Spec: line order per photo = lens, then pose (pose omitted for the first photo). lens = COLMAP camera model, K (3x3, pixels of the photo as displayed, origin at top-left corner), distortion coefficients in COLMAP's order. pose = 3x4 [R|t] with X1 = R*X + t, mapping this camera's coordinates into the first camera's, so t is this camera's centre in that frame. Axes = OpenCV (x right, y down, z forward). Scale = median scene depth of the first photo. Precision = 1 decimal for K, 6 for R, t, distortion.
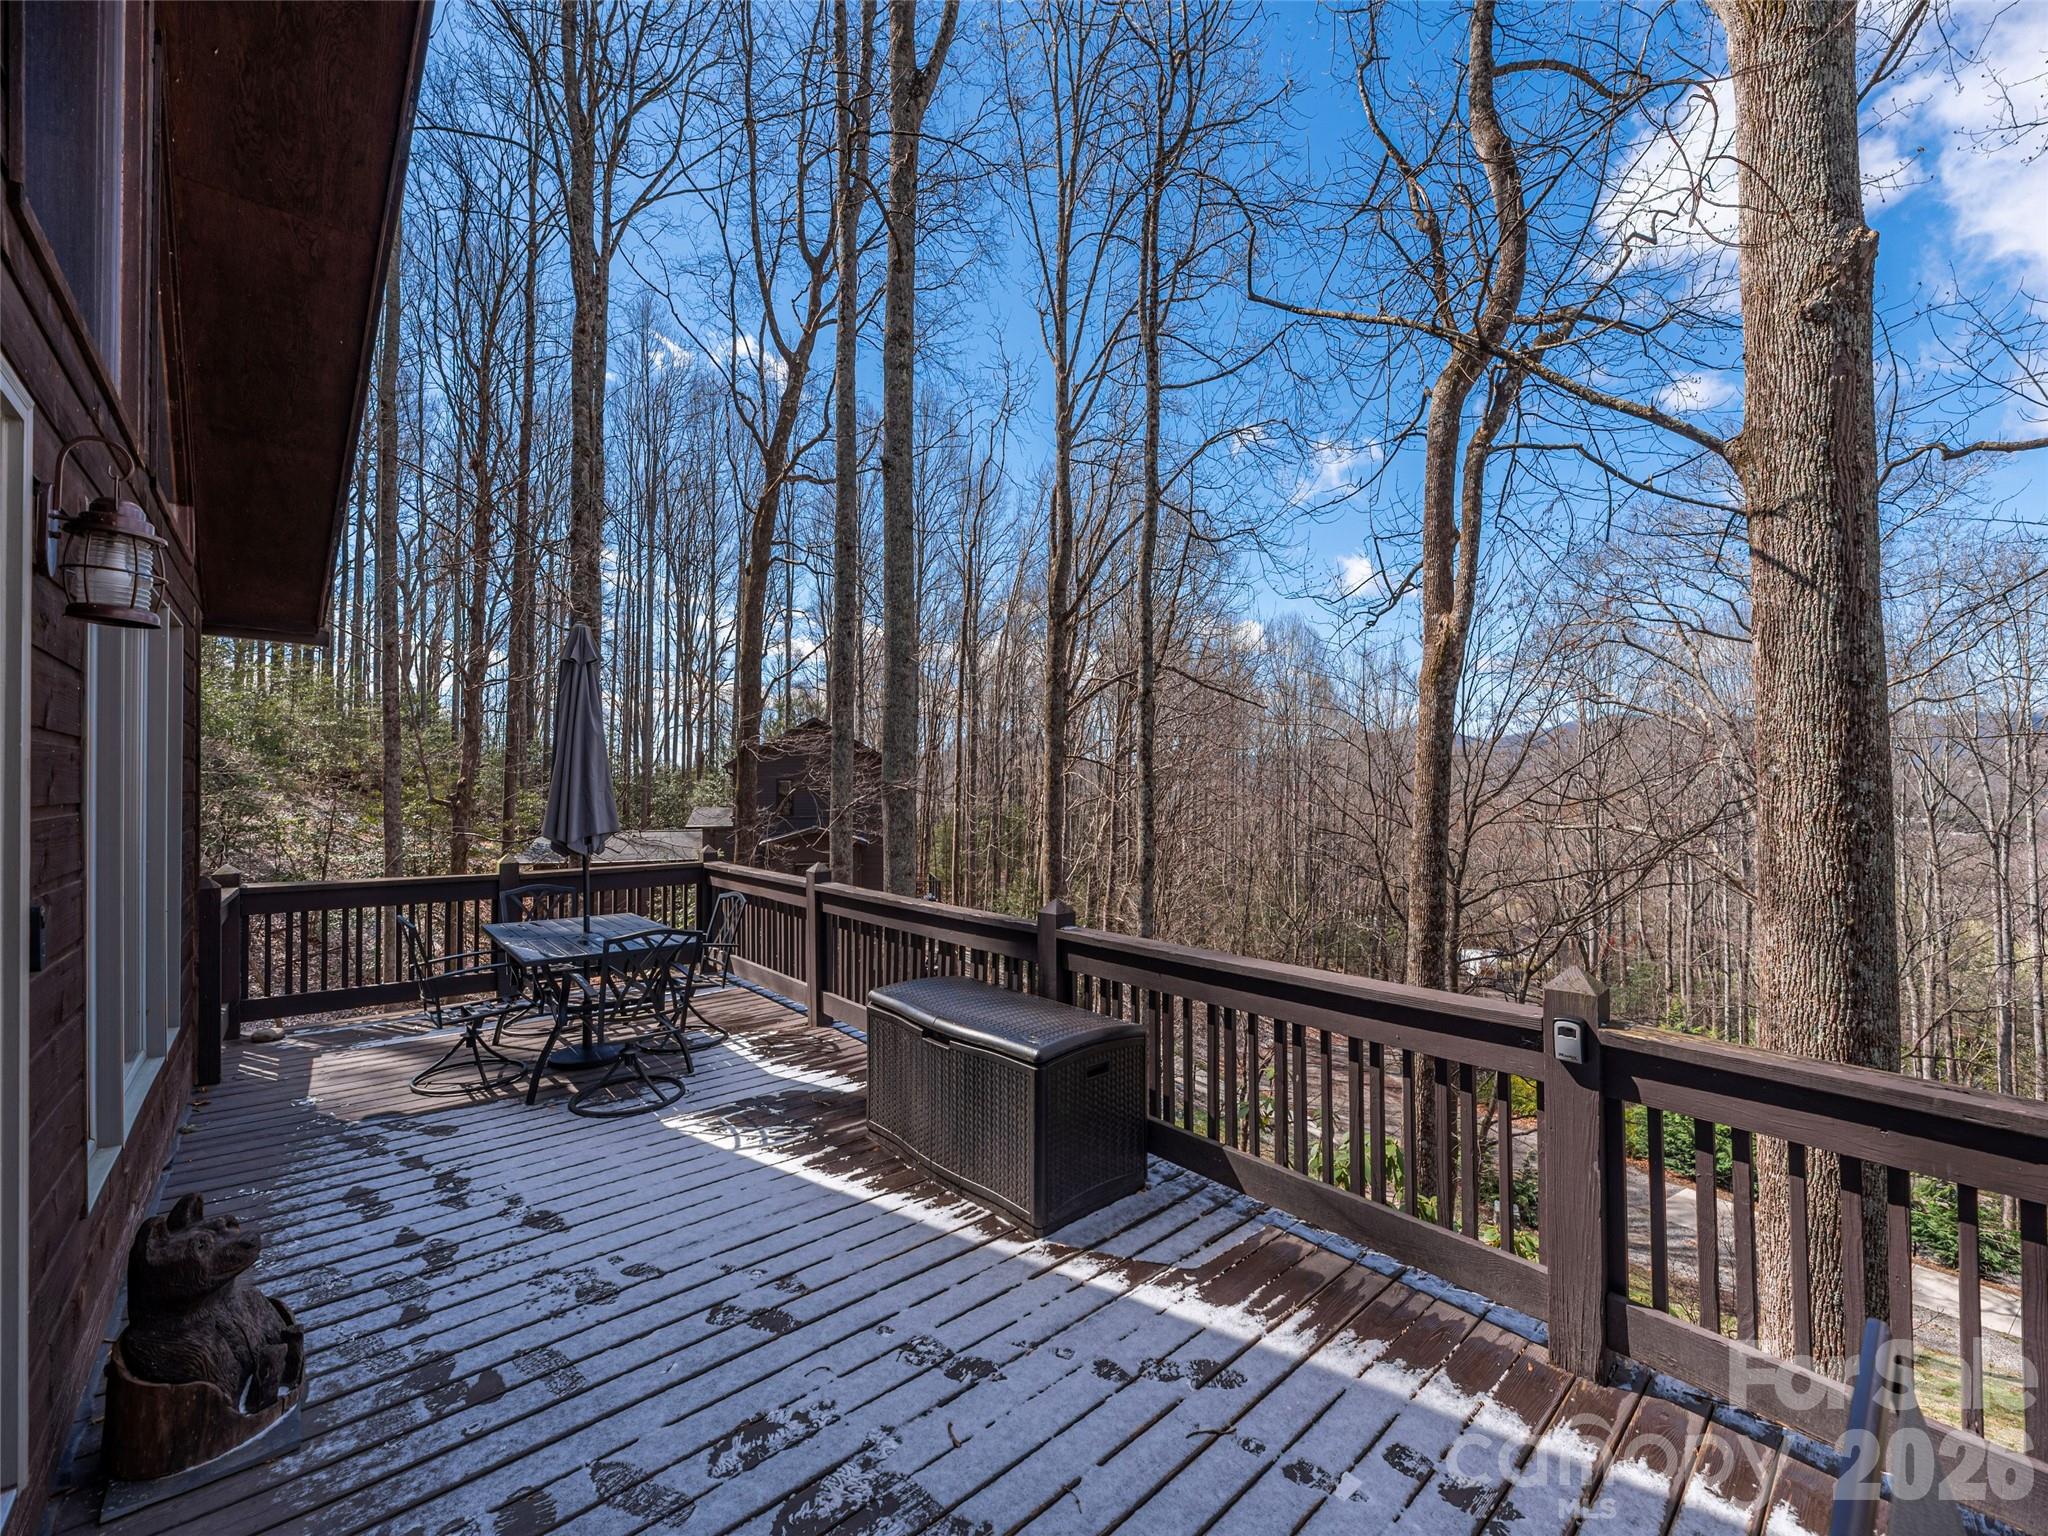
lens RADIAL K [[830.9, 0, 1021.0], [0, 830.9, 767.6], [0, 0, 1]] dist [-0.002029, -0.000054]
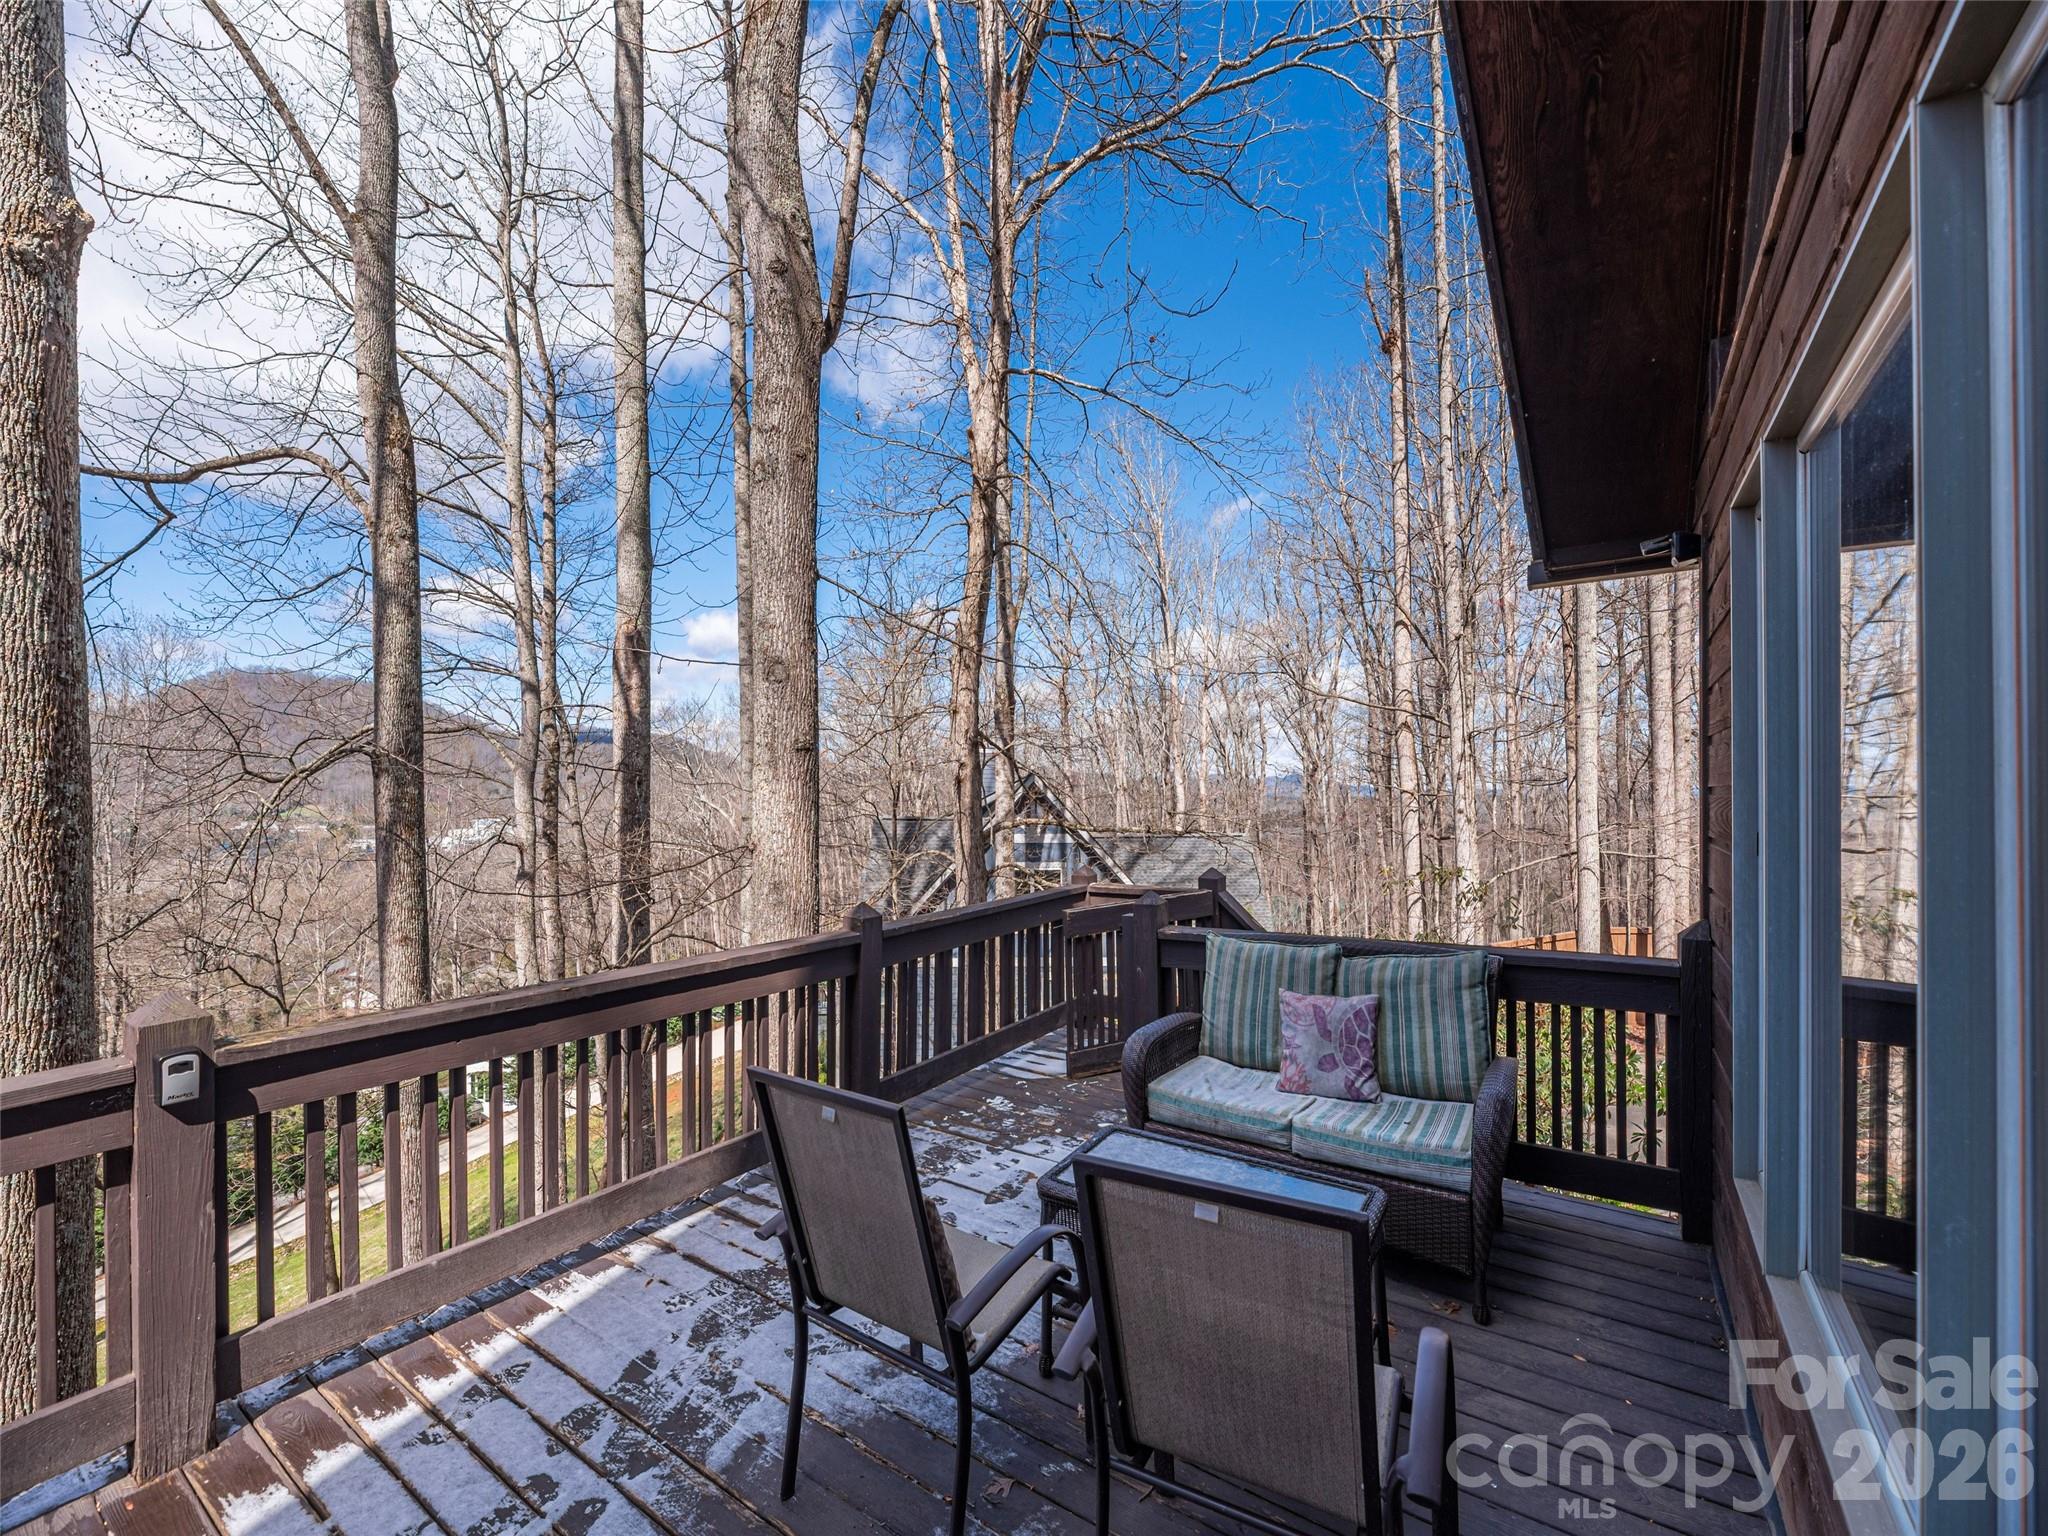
lens RADIAL K [[830.9, 0, 1025.7], [0, 830.9, 781.6], [0, 0, 1]] dist [-0.002029, -0.000054]
pose [[-0.229484, 0.006401, 0.973291, -0.156762], [-0.010054, 0.999909, -0.008946, 0.011007], [-0.973260, -0.011839, -0.229399, 0.153491]]
